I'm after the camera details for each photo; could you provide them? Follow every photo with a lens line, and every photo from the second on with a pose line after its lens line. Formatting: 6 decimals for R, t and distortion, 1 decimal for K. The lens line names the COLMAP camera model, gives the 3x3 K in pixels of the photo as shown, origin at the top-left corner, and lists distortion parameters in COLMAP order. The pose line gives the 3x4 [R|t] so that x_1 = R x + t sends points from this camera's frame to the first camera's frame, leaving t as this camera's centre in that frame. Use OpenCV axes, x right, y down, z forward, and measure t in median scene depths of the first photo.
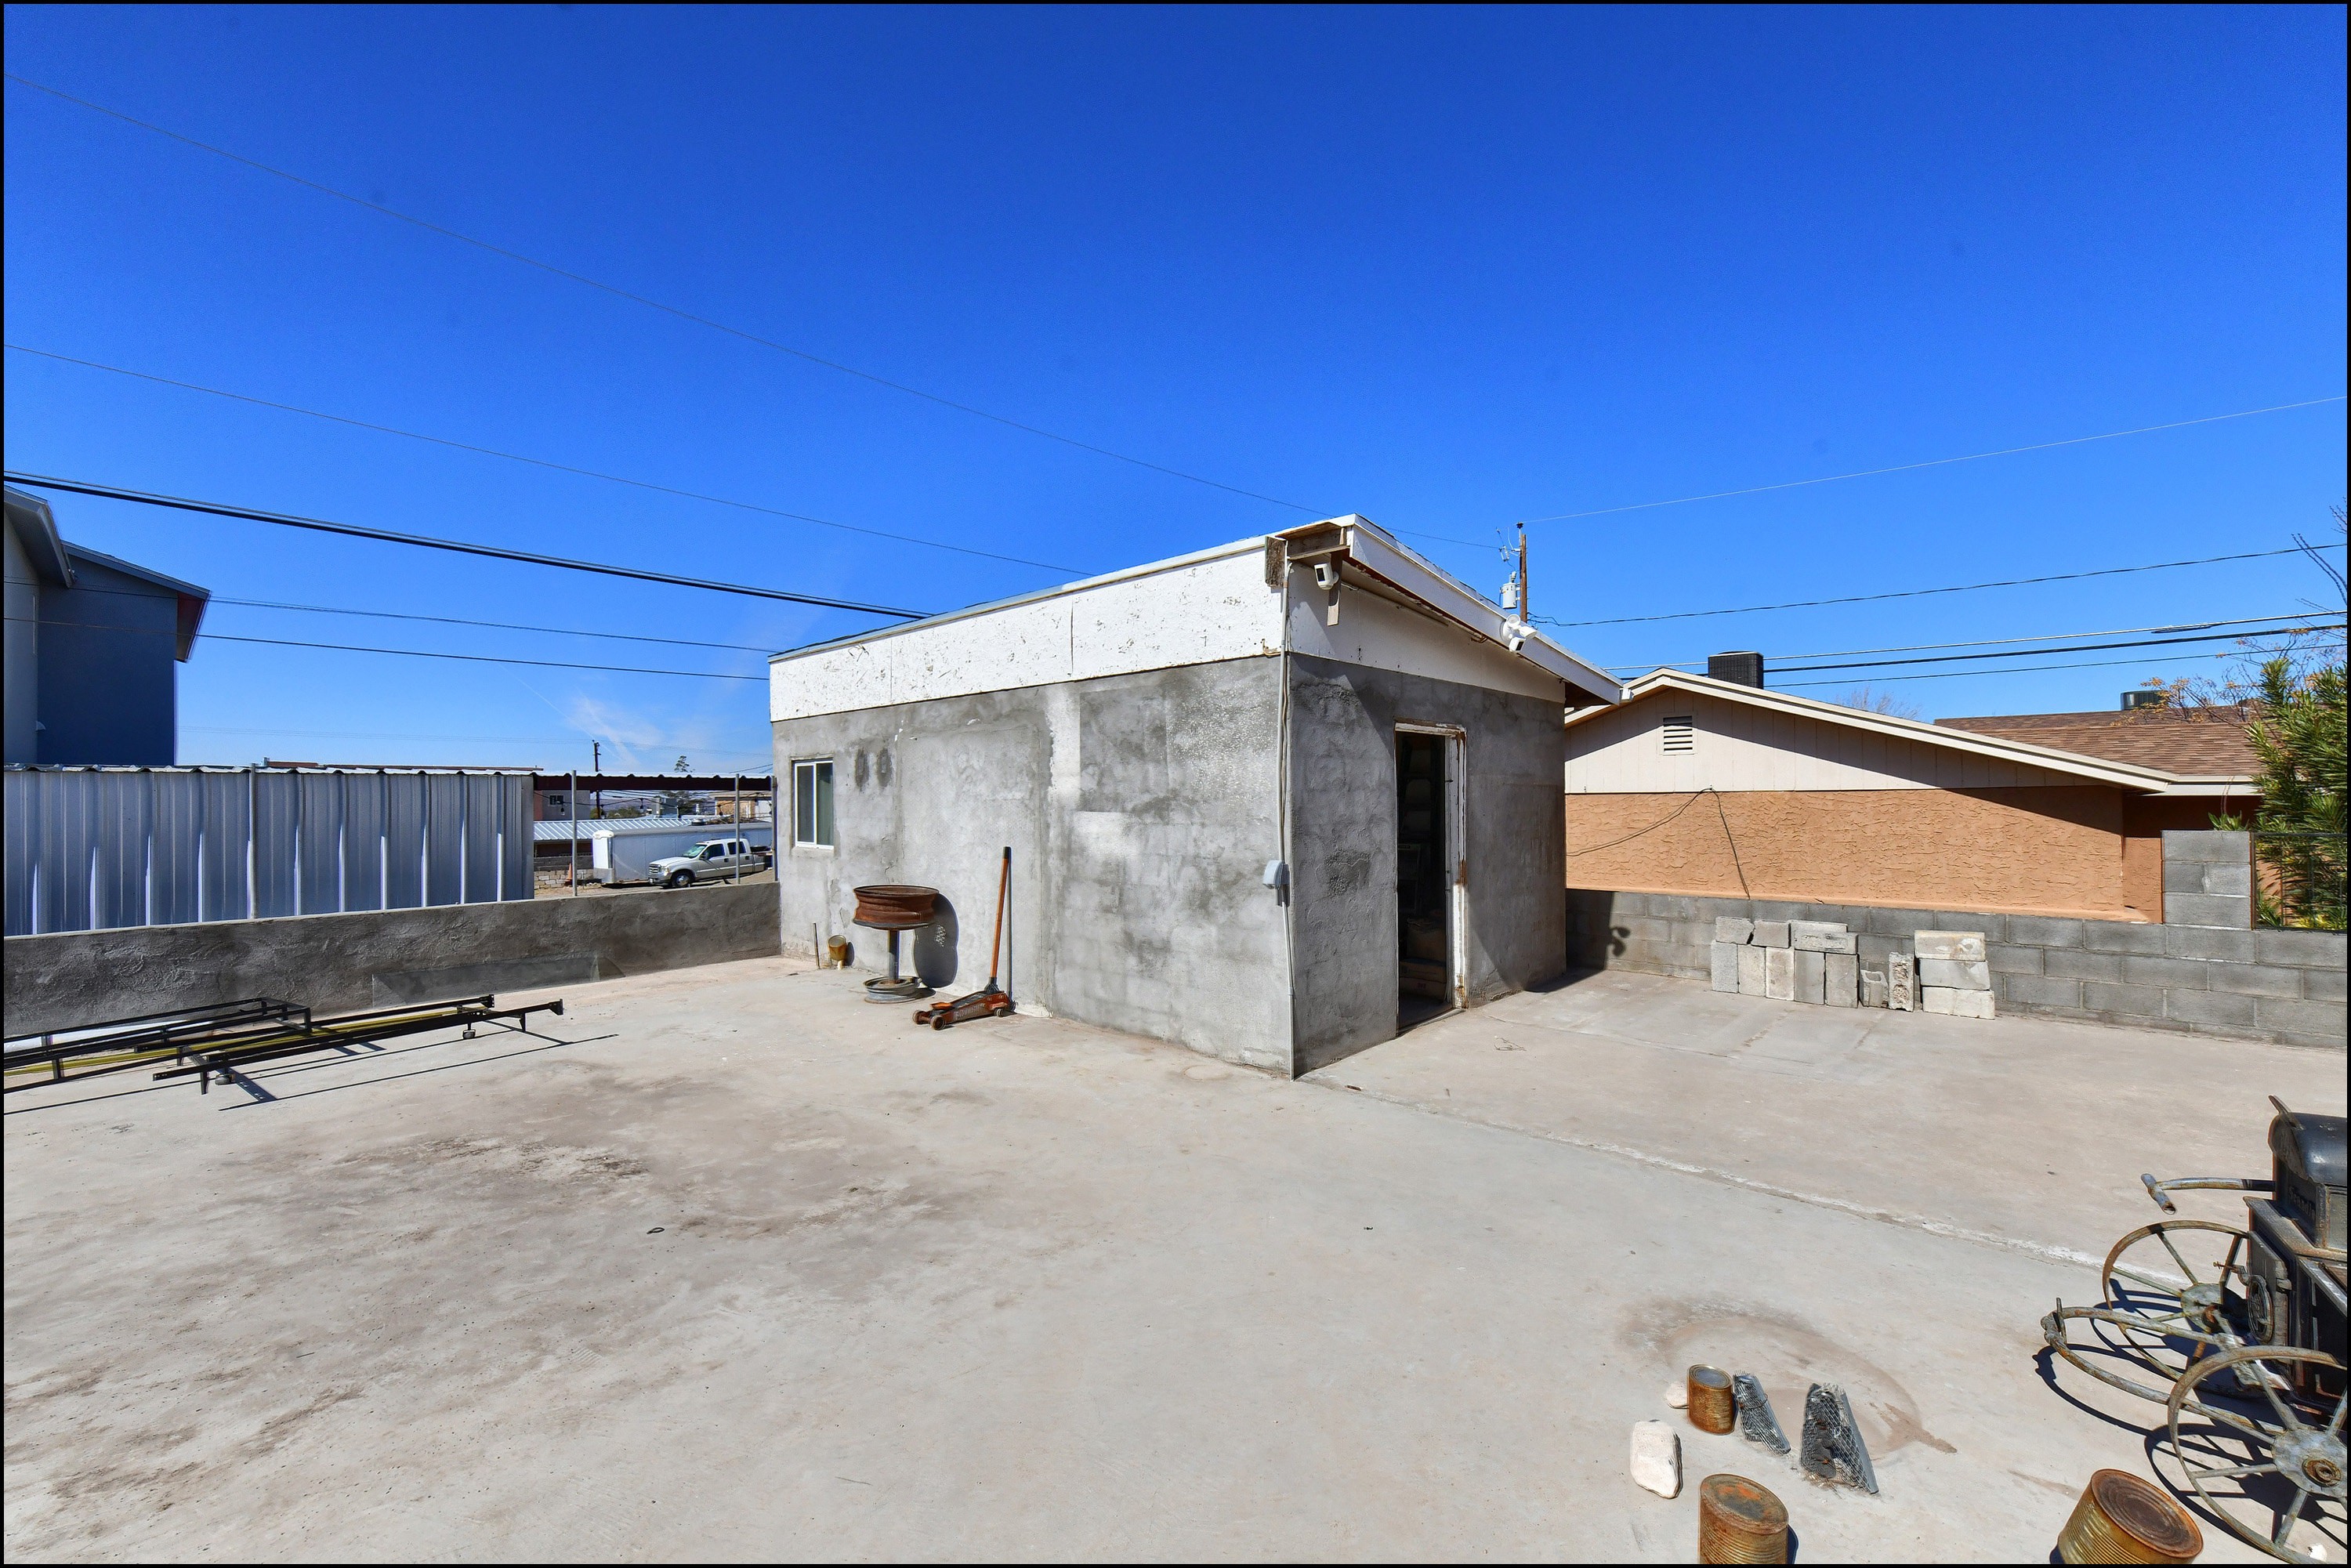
lens RADIAL K [[932.6, 0, 1172.9], [0, 932.6, 799.8], [0, 0, 1]] dist [-0.009539, -0.000915]
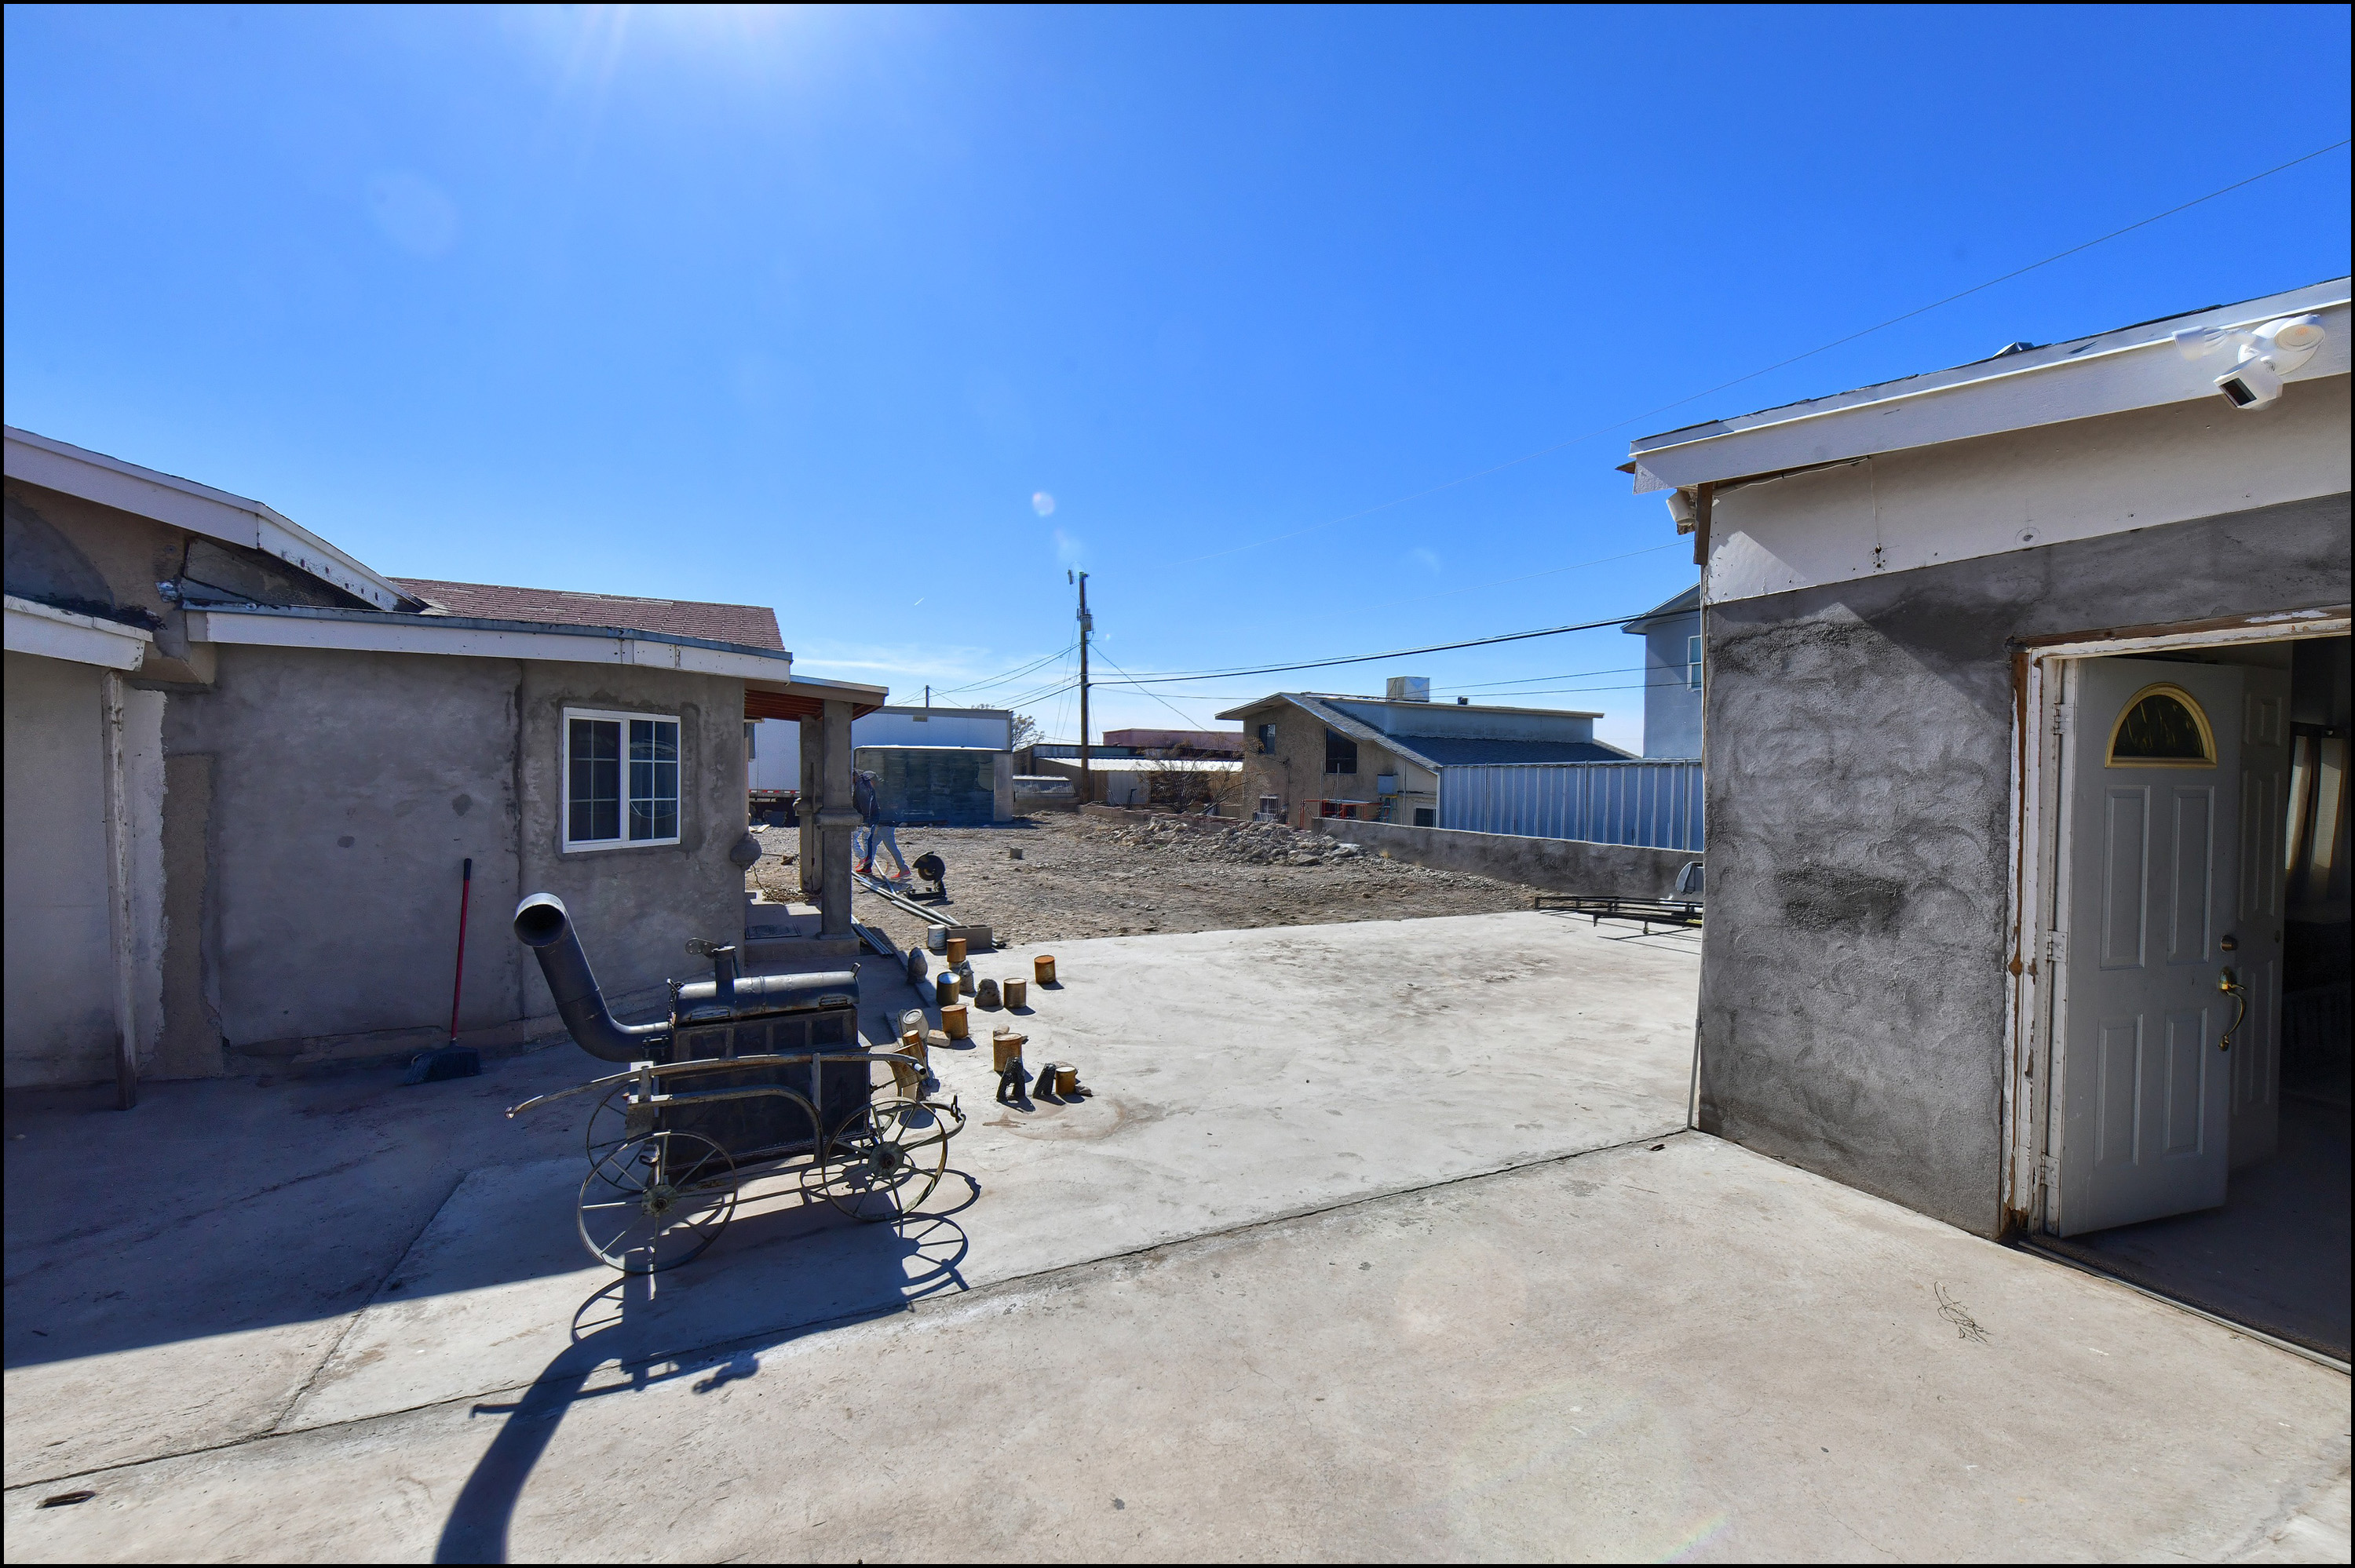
lens RADIAL K [[934.1, 0, 1175.6], [0, 934.1, 783.7], [0, 0, 1]] dist [-0.009539, -0.000915]
pose [[-0.405887, 0.013087, -0.913830, 0.984592], [-0.002494, 0.999878, 0.015427, -0.014925], [0.913920, 0.008541, -0.405805, 0.848322]]
